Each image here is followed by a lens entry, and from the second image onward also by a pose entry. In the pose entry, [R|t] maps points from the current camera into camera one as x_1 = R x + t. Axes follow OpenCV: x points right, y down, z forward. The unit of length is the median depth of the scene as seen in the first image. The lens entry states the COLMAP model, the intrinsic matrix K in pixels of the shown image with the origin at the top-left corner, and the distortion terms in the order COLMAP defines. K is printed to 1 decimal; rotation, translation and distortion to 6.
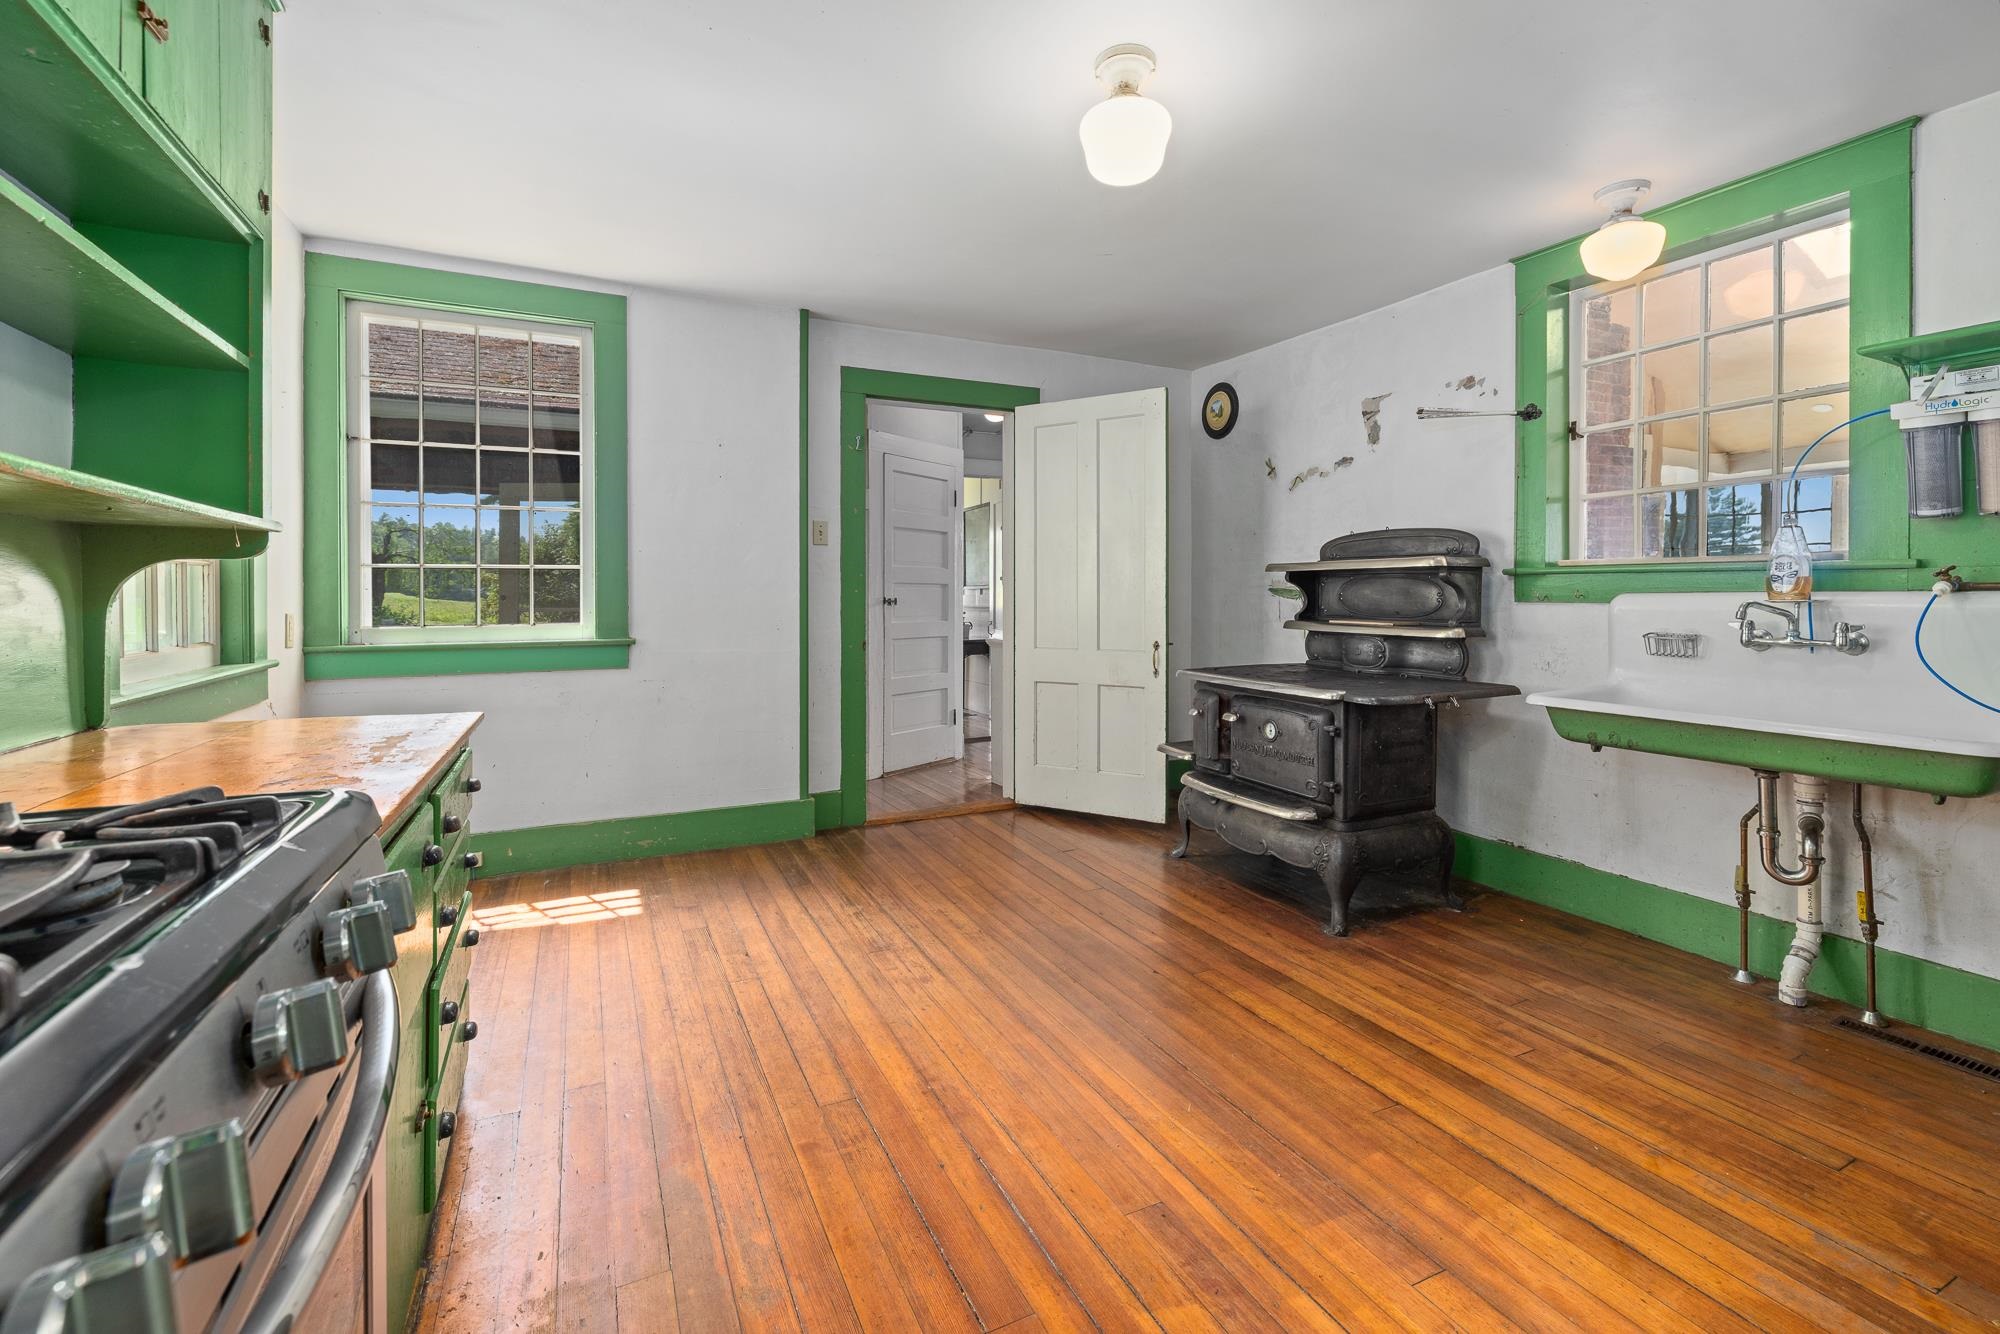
lens RADIAL K [[866.3, 0, 1002.9], [0, 866.3, 597.9], [0, 0, 1]] dist [-0.003197, -0.000339]
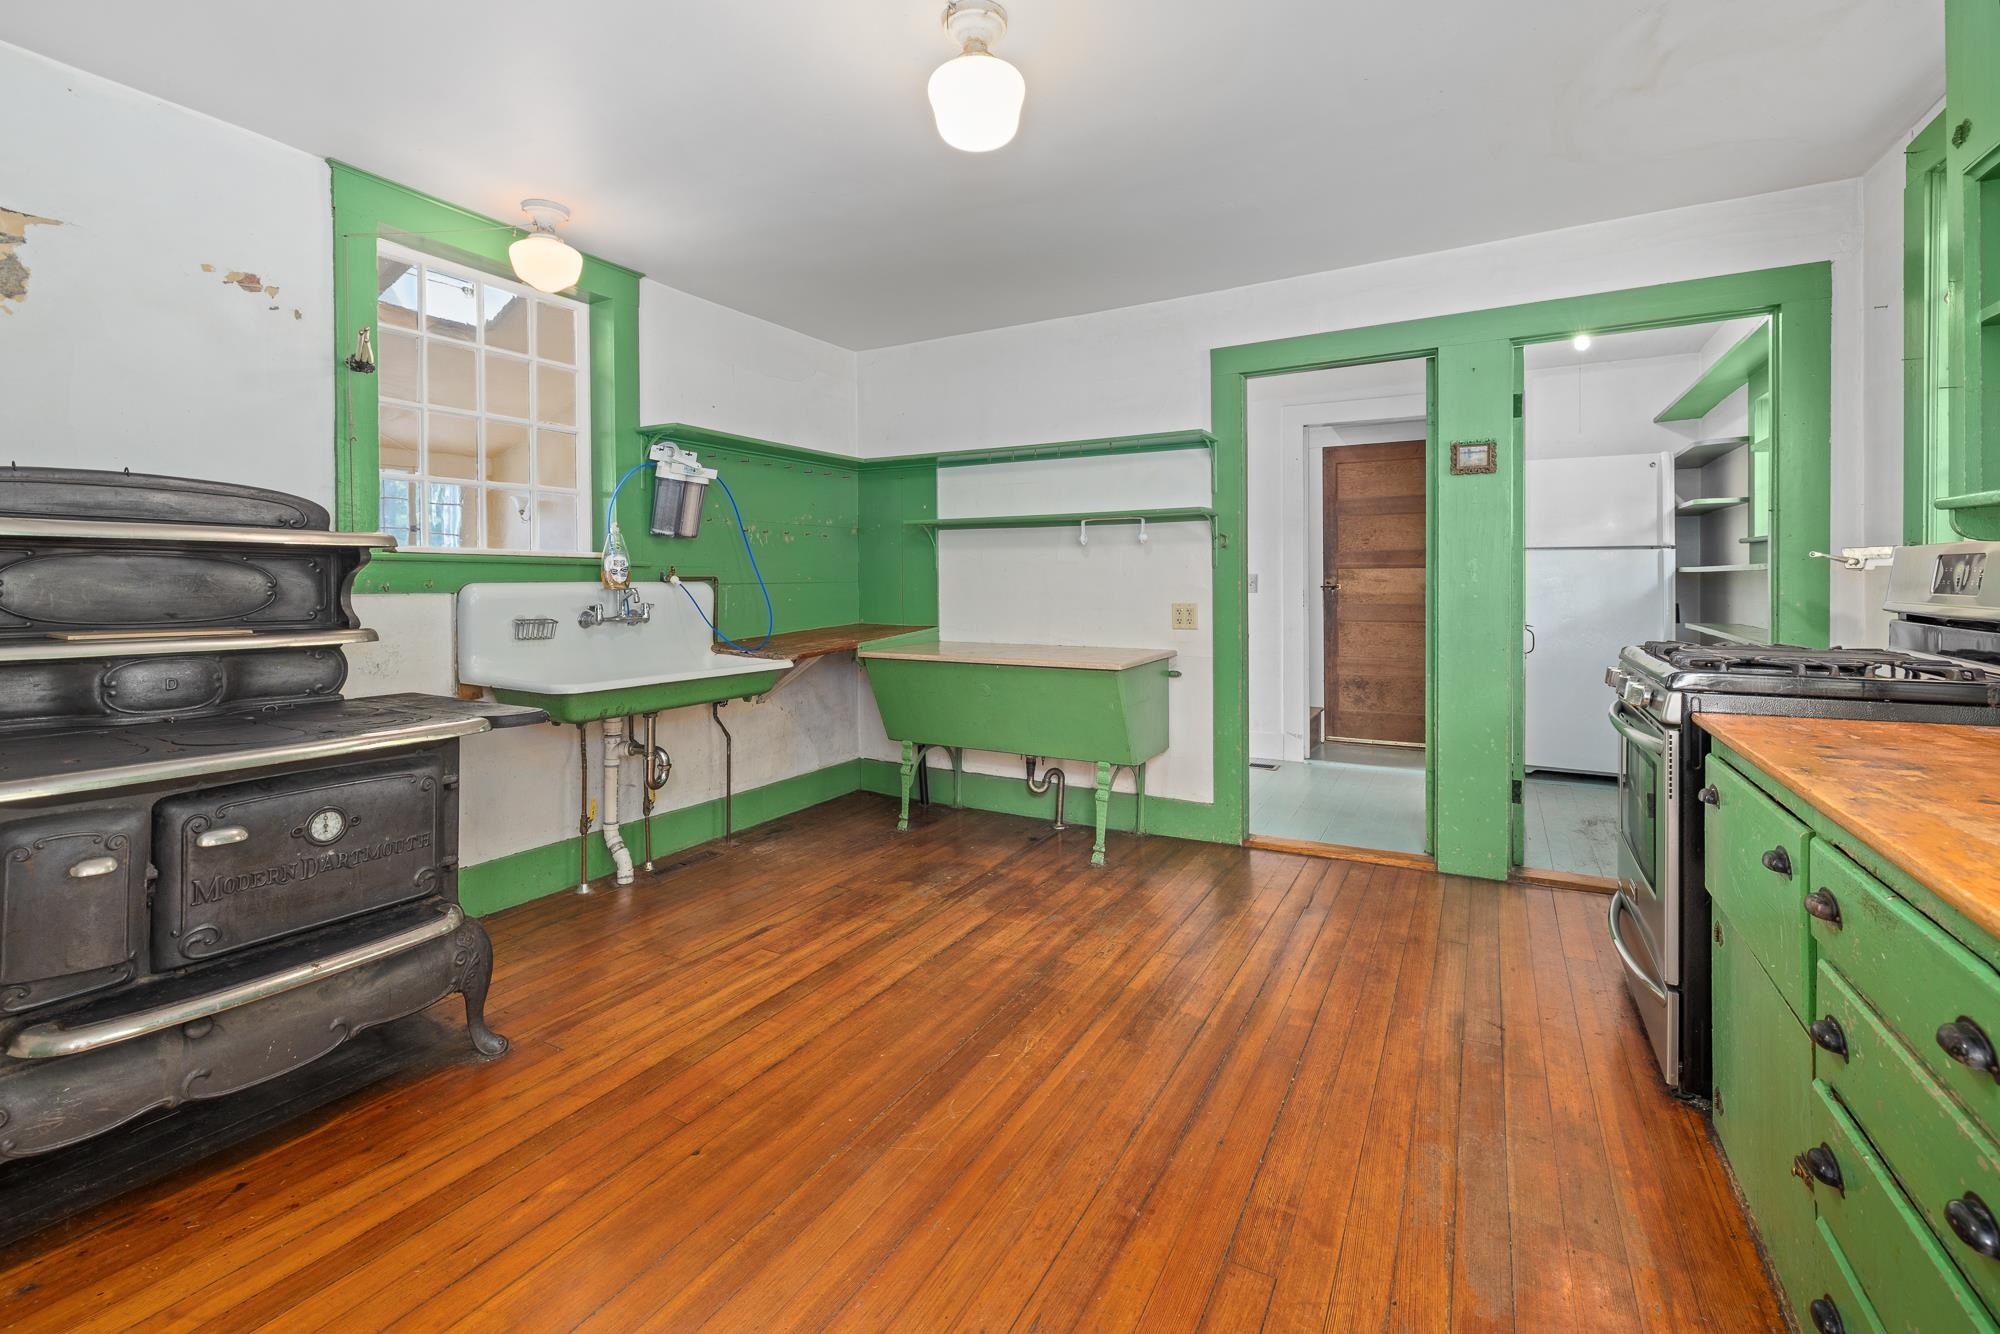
lens RADIAL K [[866.3, 0, 1003.3], [0, 866.3, 583.9], [0, 0, 1]] dist [-0.003197, -0.000339]
pose [[-0.571303, -0.002028, 0.820736, -0.559905], [0.004799, 0.999972, 0.005812, -0.008355], [-0.820725, 0.007259, -0.571277, 1.316642]]
